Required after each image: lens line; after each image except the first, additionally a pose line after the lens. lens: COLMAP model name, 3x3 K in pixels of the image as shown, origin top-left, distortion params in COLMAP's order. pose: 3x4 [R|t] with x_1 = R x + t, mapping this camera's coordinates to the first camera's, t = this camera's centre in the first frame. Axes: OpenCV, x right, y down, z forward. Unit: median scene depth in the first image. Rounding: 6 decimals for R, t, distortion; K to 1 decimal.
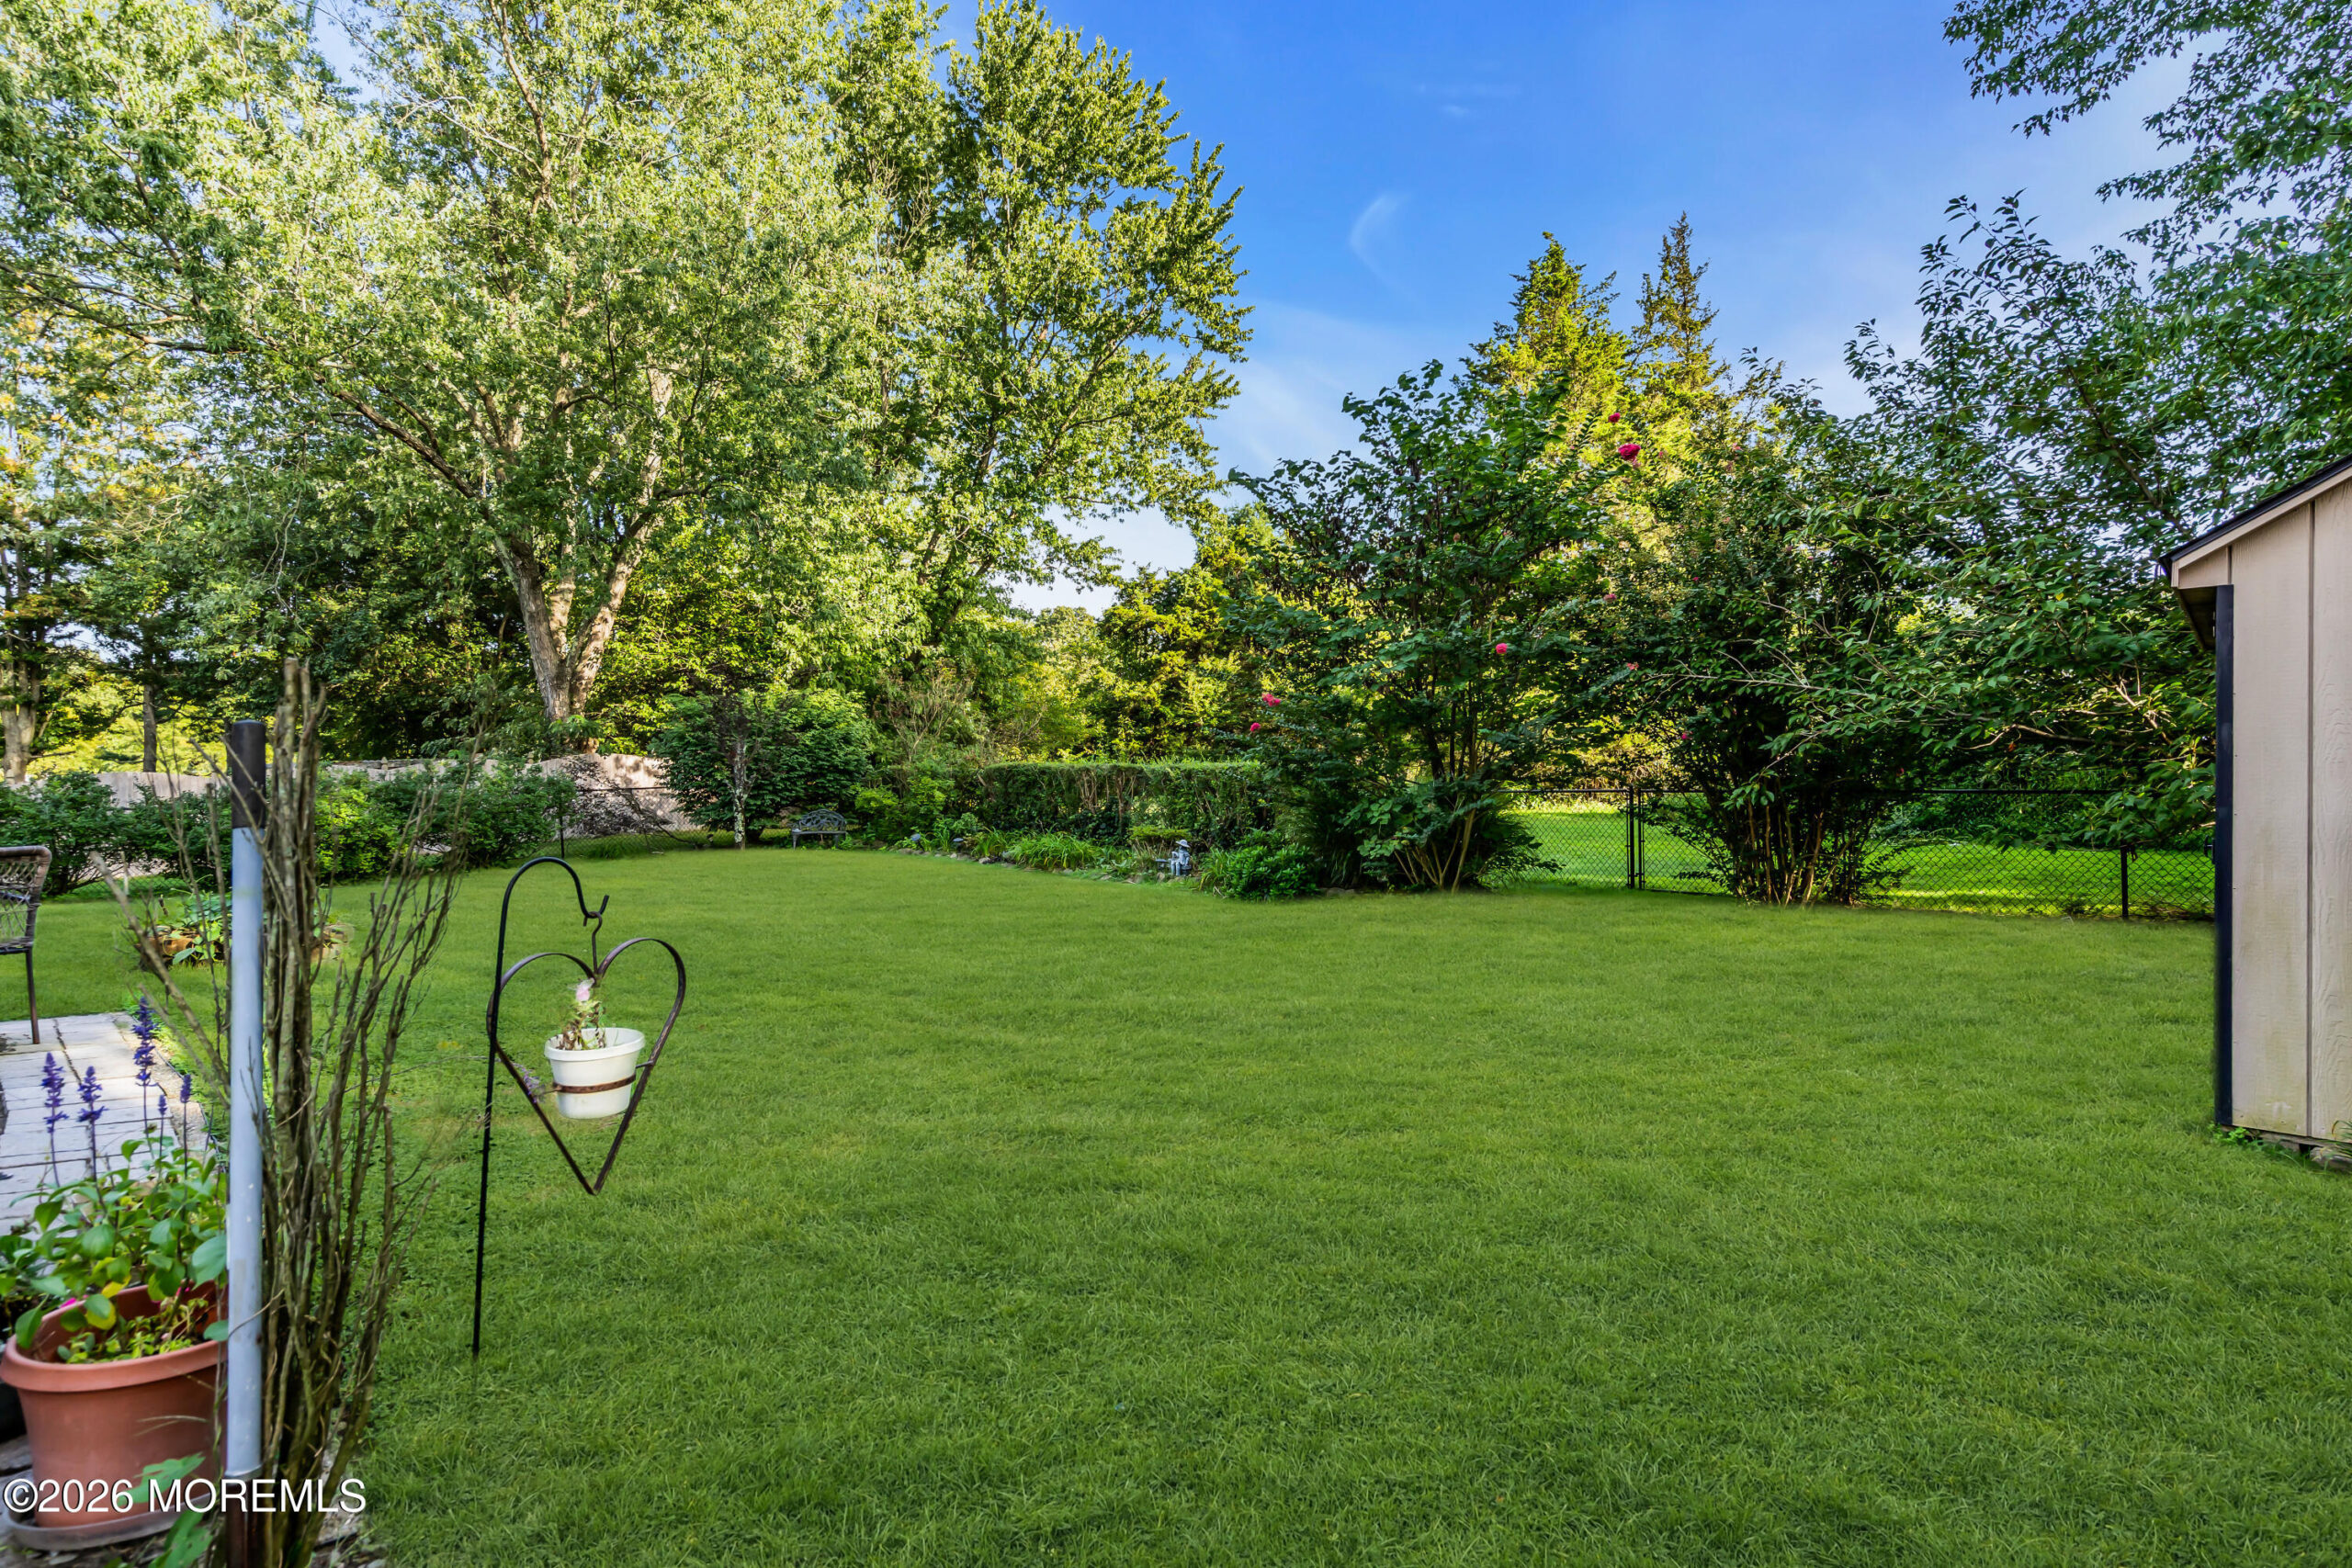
lens RADIAL K [[1150.0, 0, 1191.2], [0, 1150.0, 774.1], [0, 0, 1]] dist [-0.024492, 0.017262]
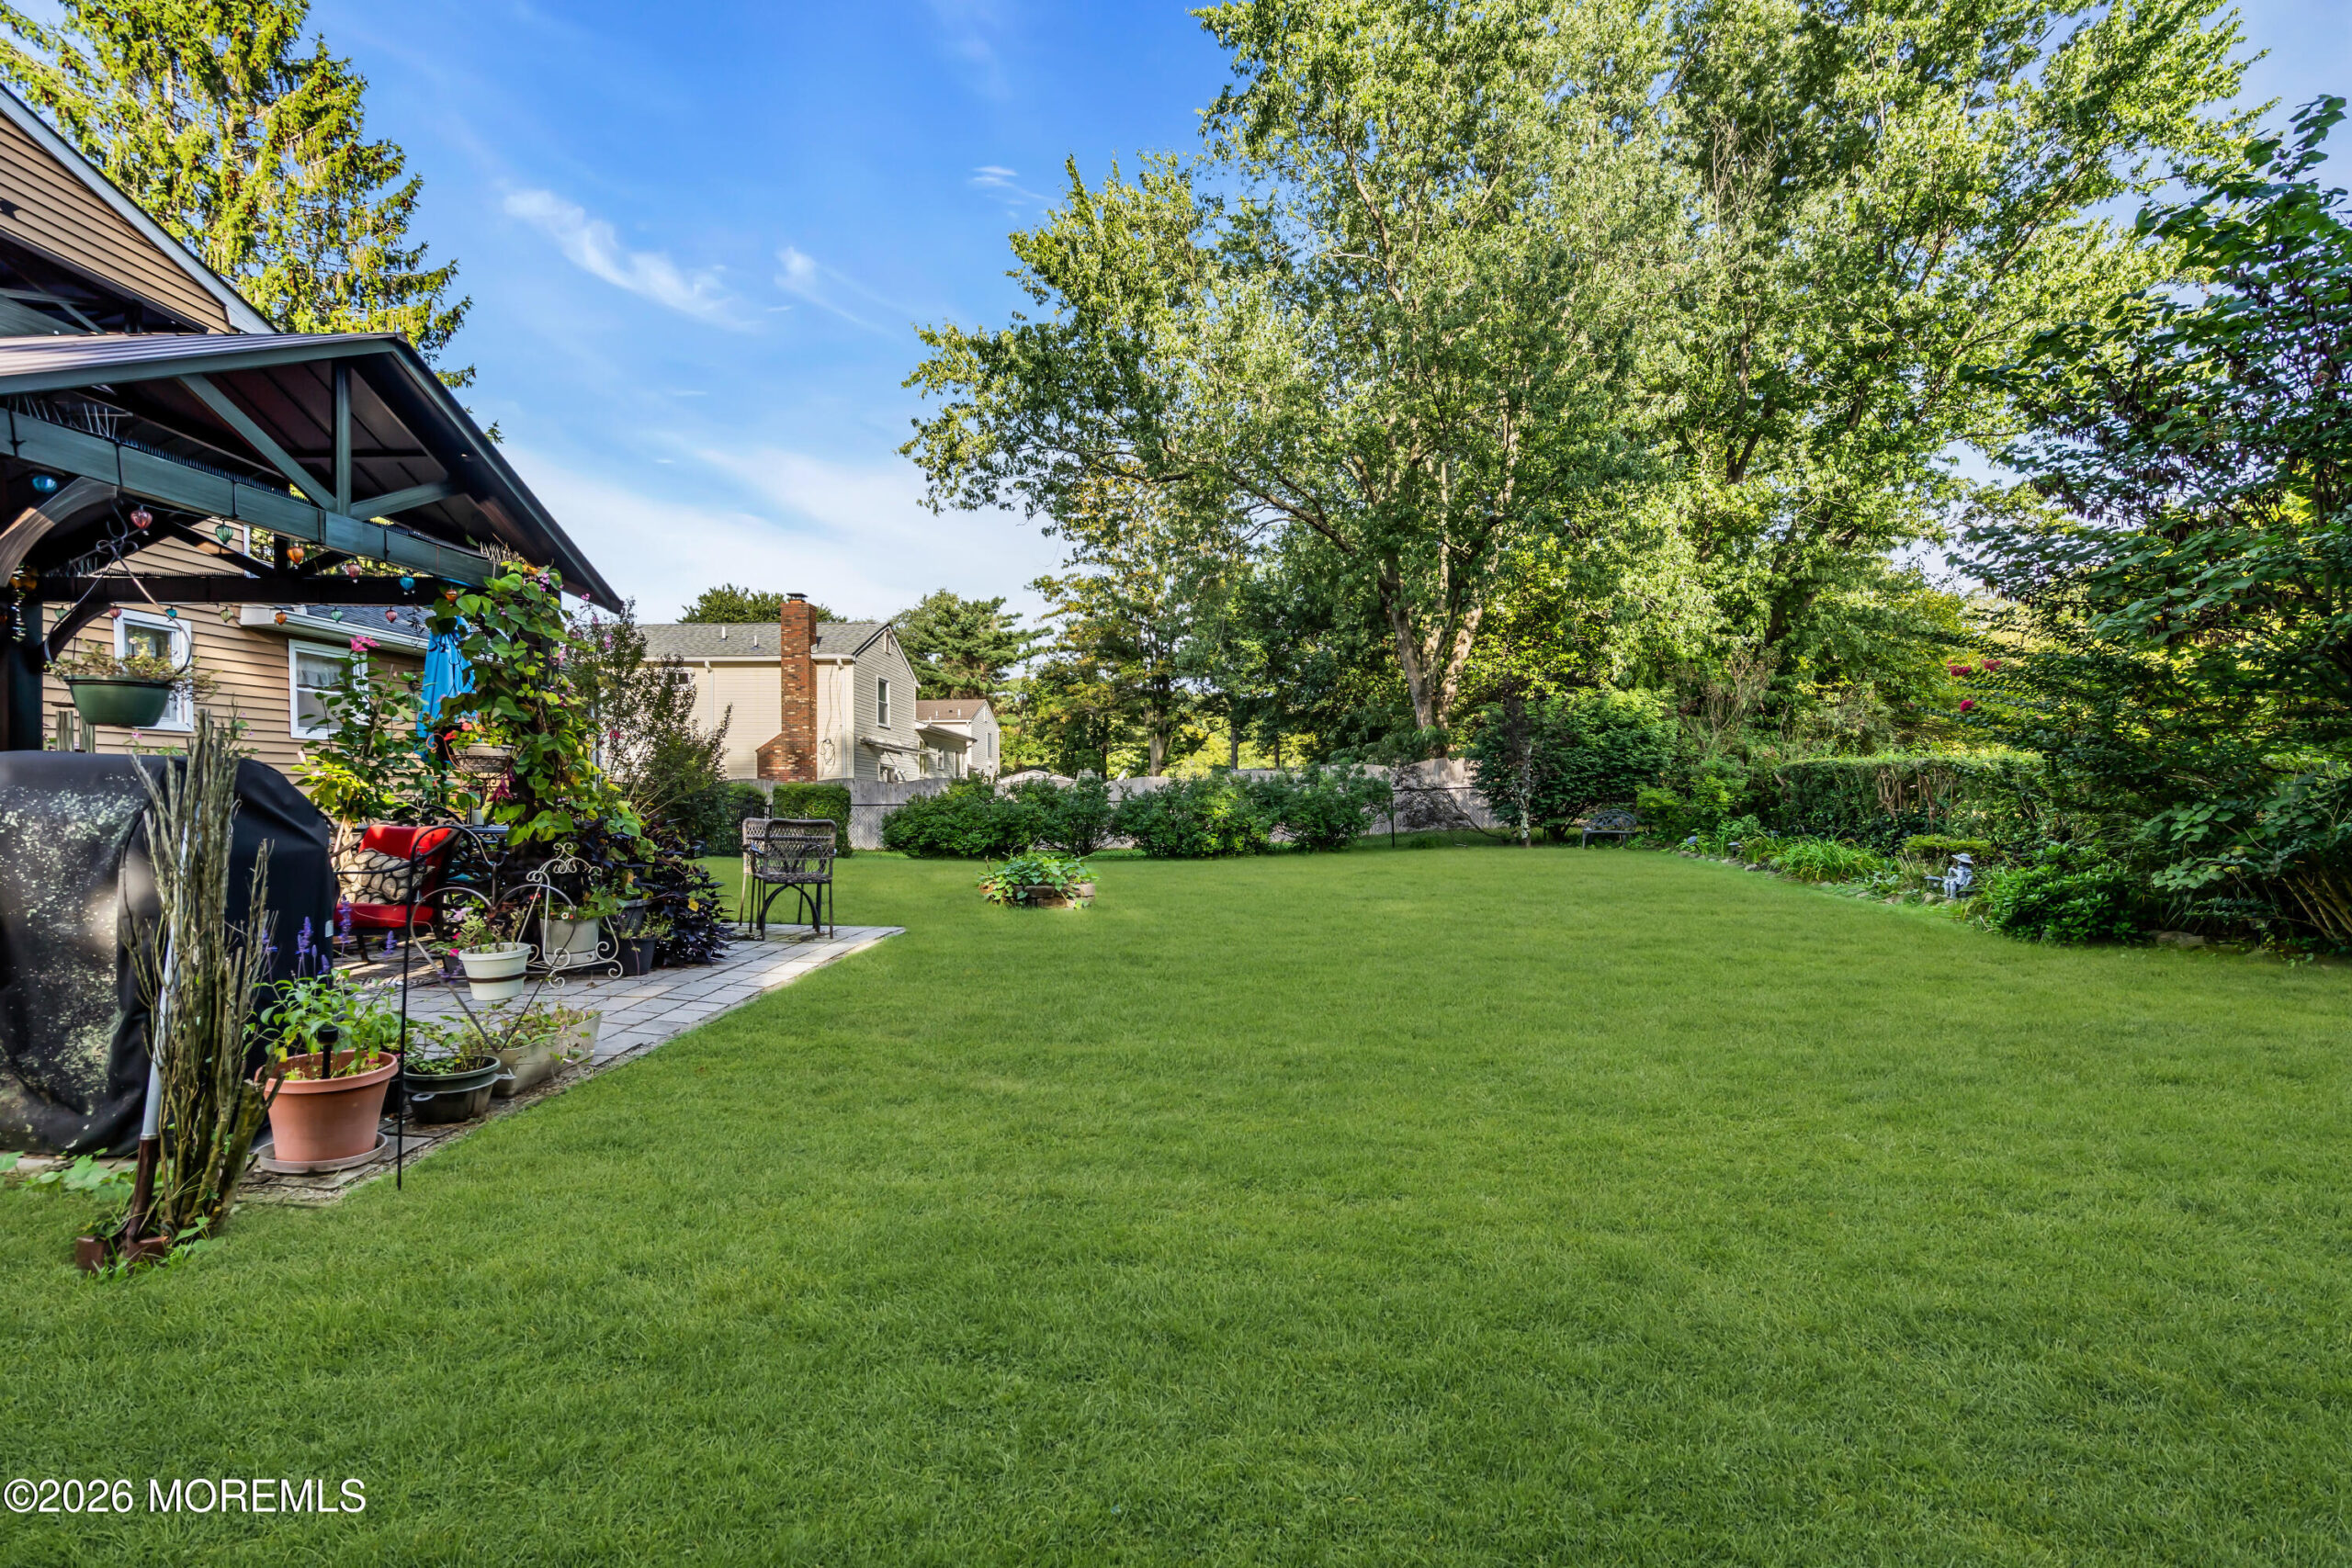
lens RADIAL K [[1085.1, 0, 1190.2], [0, 1085.1, 801.3], [0, 0, 1]] dist [-0.000754, -0.000055]
pose [[0.680031, 0.009293, -0.733125, 0.100581], [0.007686, 0.999774, 0.019802, 0.001692], [0.733143, -0.019101, 0.679806, 0.063631]]
